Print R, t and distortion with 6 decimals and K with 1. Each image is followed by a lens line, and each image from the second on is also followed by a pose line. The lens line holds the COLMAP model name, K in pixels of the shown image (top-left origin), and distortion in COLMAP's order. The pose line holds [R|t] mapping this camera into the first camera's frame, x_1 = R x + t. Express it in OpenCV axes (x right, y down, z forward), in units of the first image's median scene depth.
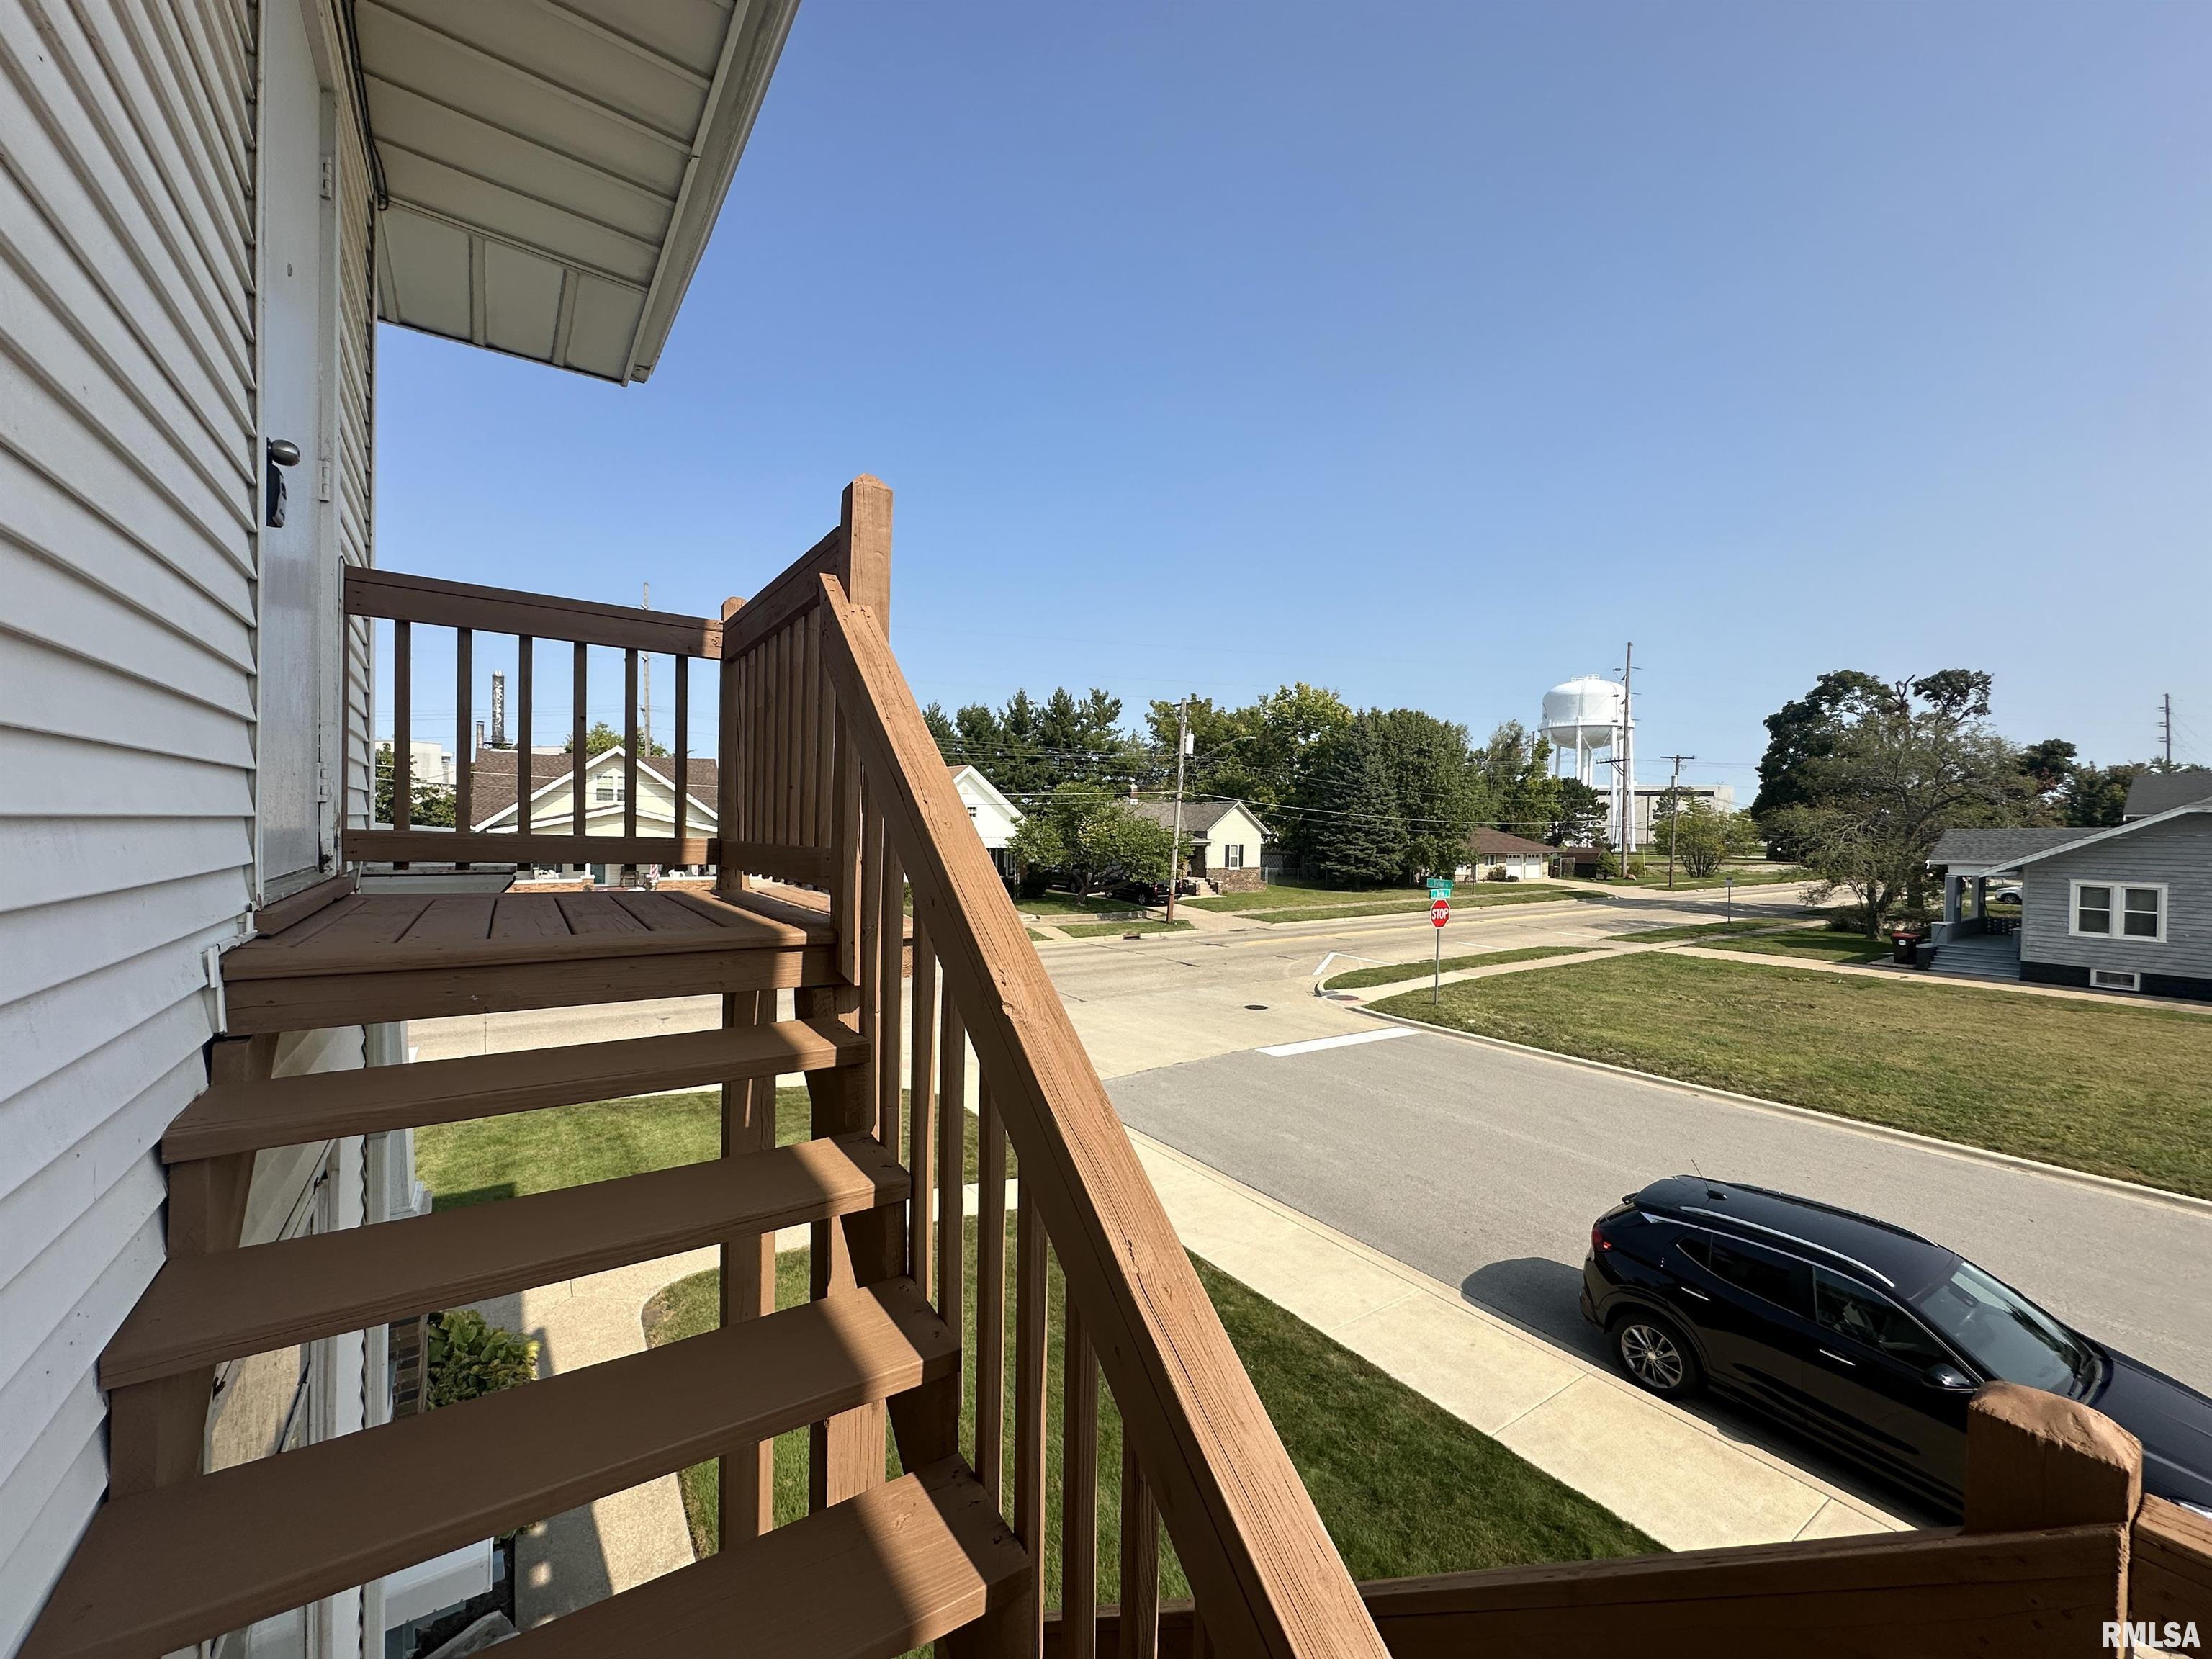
lens RADIAL K [[882.6, 0, 1106.0], [0, 882.6, 829.5], [0, 0, 1]] dist [-0.004240, 0.000783]
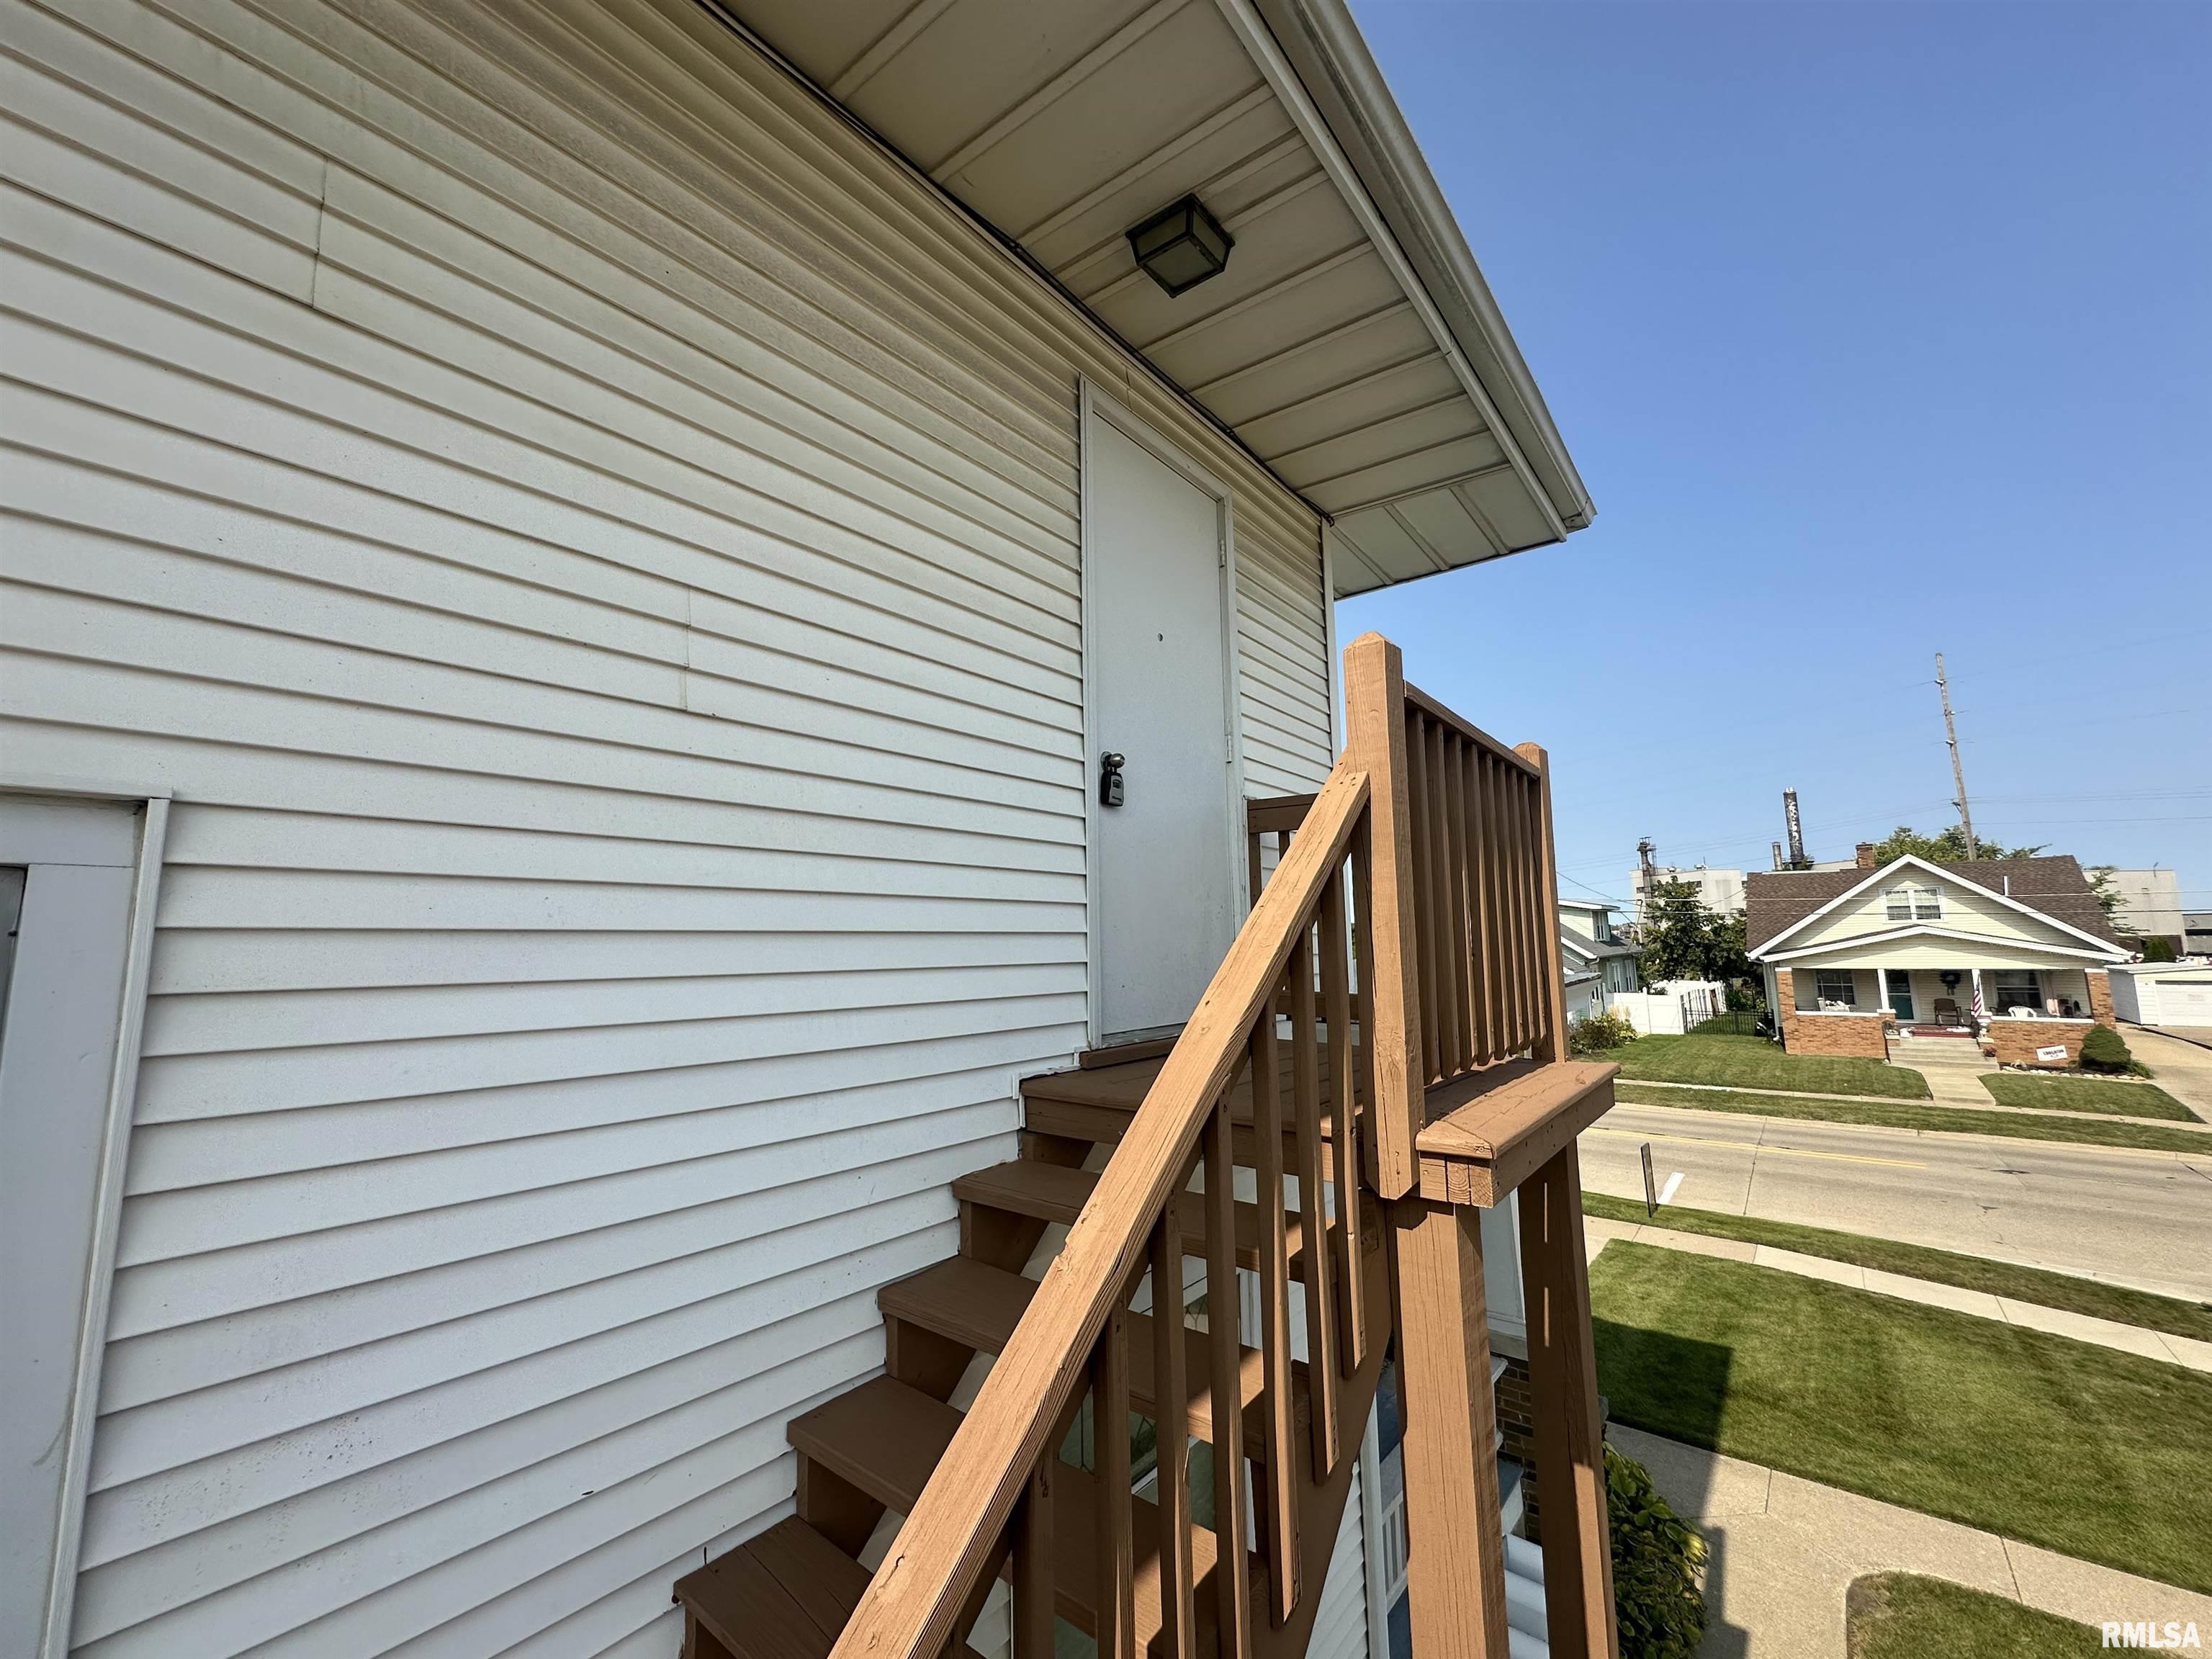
lens RADIAL K [[882.6, 0, 1106.0], [0, 882.6, 829.5], [0, 0, 1]] dist [-0.004240, 0.000783]
pose [[0.284771, -0.144080, -0.947706, 0.094437], [0.011341, 0.989077, -0.146962, -0.010735], [0.958529, 0.031102, 0.283294, 0.085980]]
